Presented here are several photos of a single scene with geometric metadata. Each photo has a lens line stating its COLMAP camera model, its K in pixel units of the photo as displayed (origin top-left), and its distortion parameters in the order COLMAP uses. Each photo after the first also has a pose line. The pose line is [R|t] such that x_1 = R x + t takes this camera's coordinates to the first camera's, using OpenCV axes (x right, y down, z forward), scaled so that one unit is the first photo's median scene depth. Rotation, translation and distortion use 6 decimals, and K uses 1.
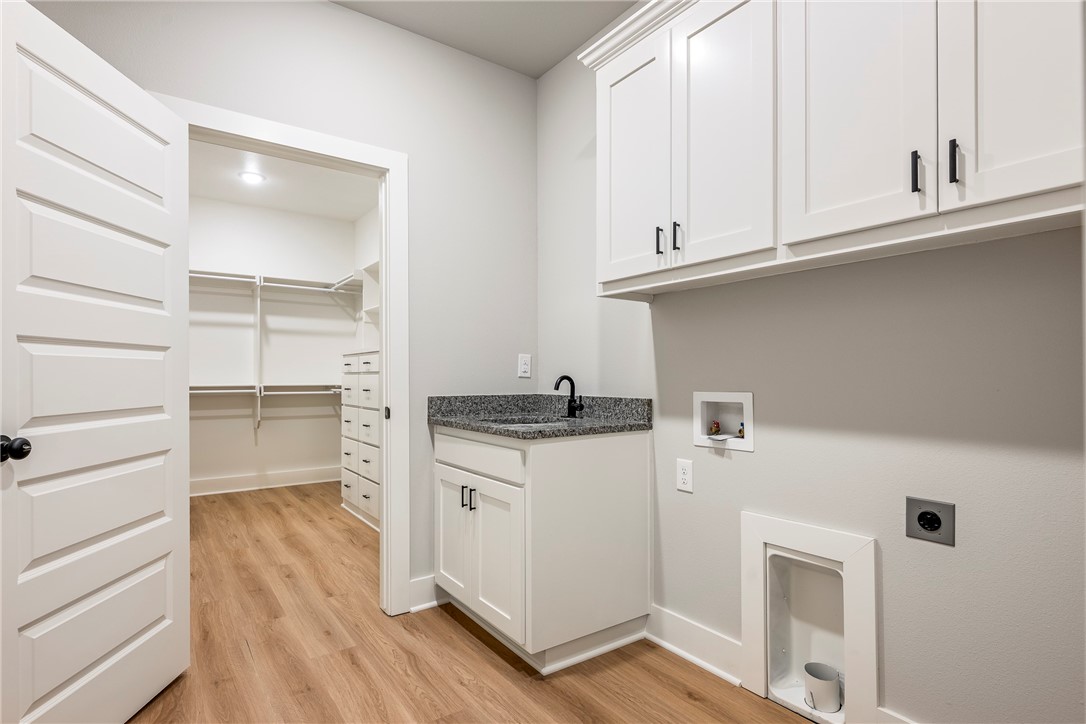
lens RADIAL K [[555.4, 0, 535.4], [0, 555.4, 376.0], [0, 0, 1]] dist [0.005450, -0.000590]
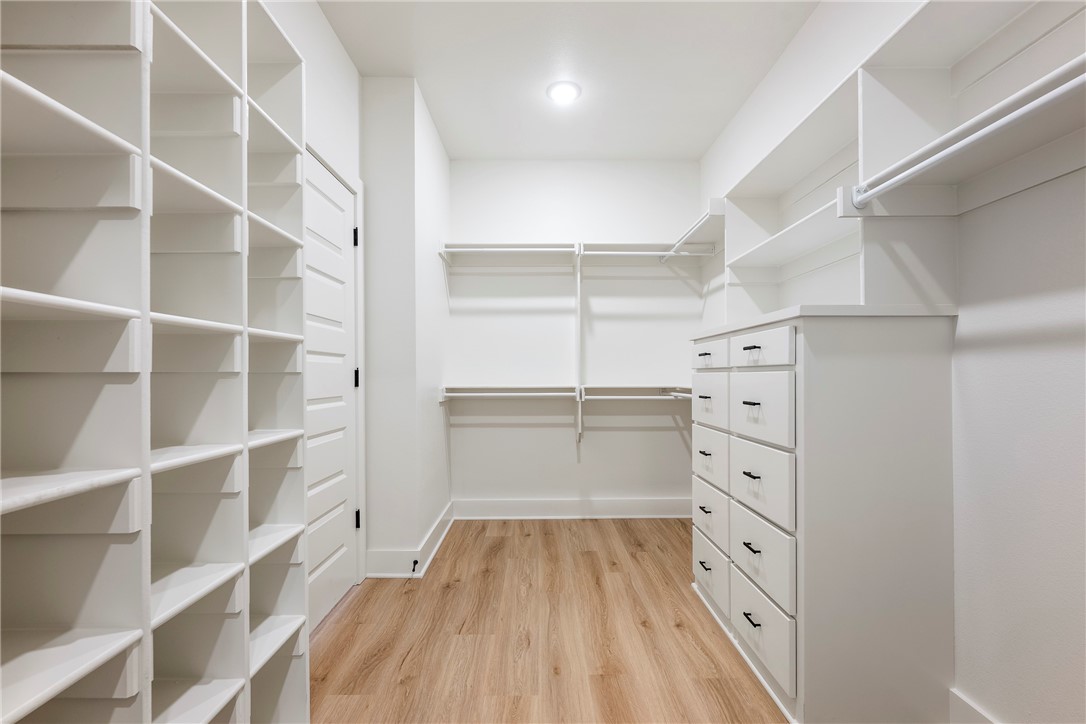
lens RADIAL K [[474.9, 0, 544.5], [0, 474.9, 372.4], [0, 0, 1]] dist [-0.000211, -0.000163]
pose [[0.832199, -0.005870, -0.554446, -0.188286], [0.004674, 0.999983, -0.003573, -0.000936], [0.554458, 0.000382, 0.832212, 0.462398]]
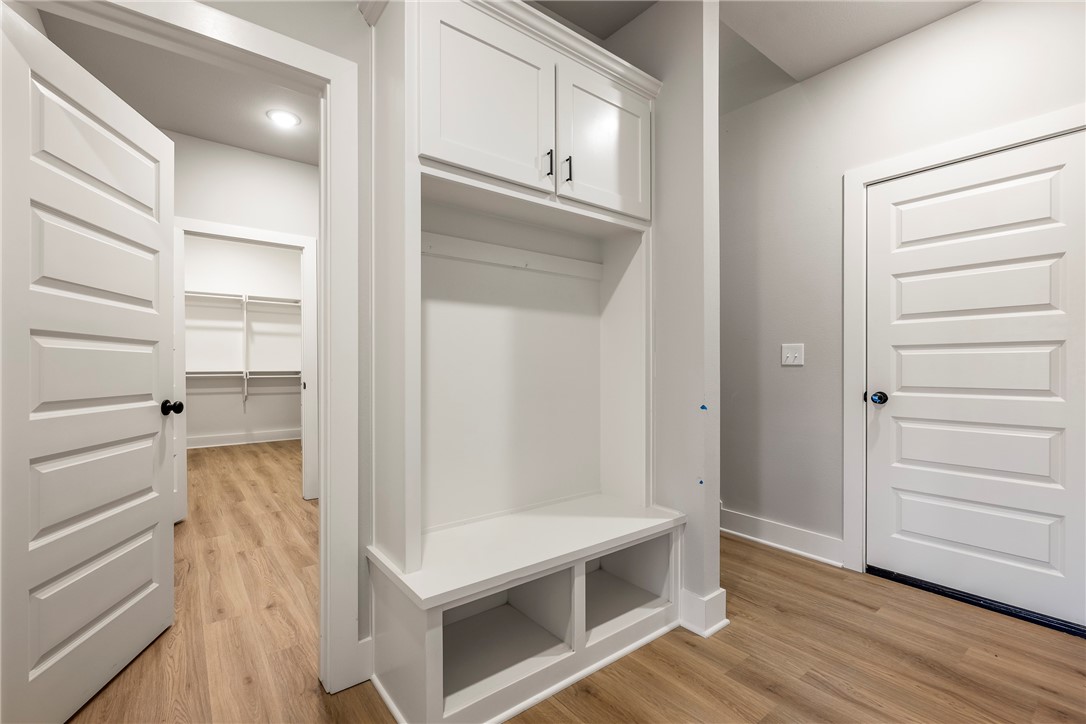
lens RADIAL K [[474.9, 0, 538.4], [0, 474.9, 374.7], [0, 0, 1]] dist [-0.000211, -0.000163]
pose [[0.998635, 0.003080, 0.052148, 0.210970], [-0.004046, 0.999822, 0.018434, 0.000422], [-0.052082, -0.018620, 0.998469, -0.288463]]
